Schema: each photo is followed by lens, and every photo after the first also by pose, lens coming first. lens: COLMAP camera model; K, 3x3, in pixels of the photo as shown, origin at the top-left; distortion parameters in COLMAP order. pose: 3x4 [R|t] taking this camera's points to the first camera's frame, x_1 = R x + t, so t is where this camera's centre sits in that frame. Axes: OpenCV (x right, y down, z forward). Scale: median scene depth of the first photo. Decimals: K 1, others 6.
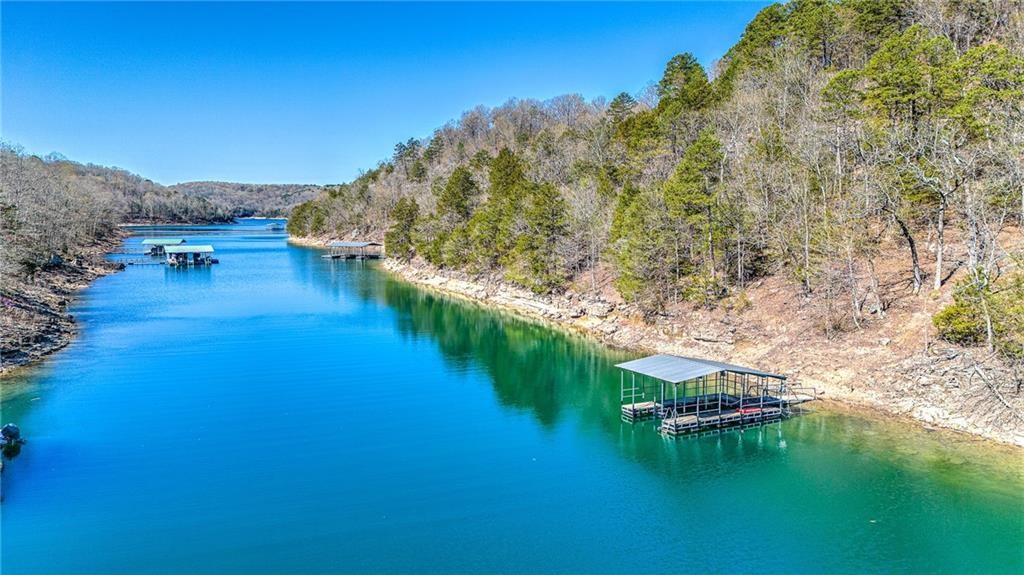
lens RADIAL K [[753.9, 0, 522.3], [0, 753.9, 292.9], [0, 0, 1]] dist [0.068073, -0.042960]
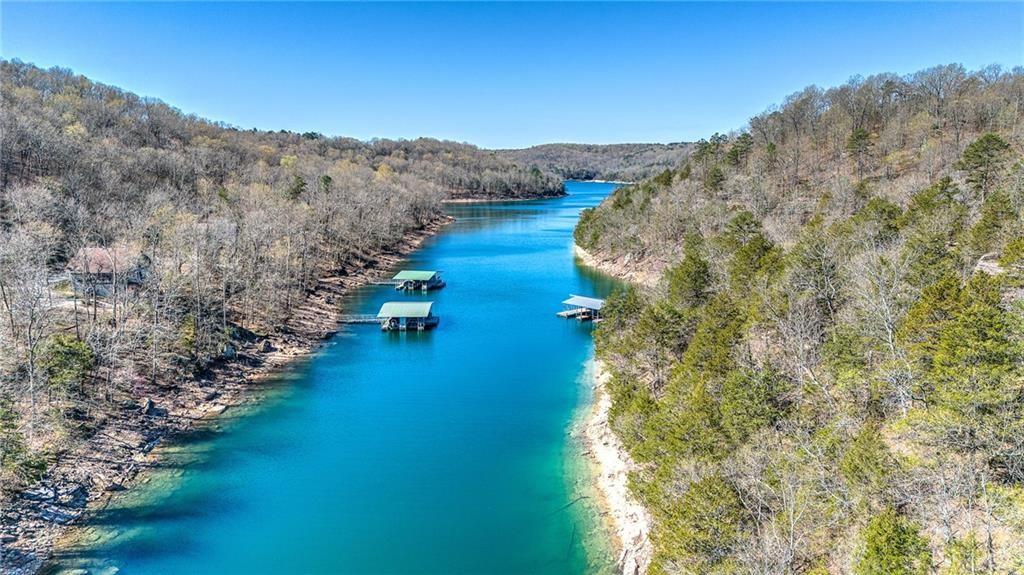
lens RADIAL K [[753.9, 0, 516.0], [0, 753.9, 288.4], [0, 0, 1]] dist [0.068073, -0.042960]
pose [[0.892293, 0.074550, -0.445258, 0.067462], [-0.045171, 0.996065, 0.076250, -0.137391], [0.449191, -0.047925, 0.892150, 0.226466]]
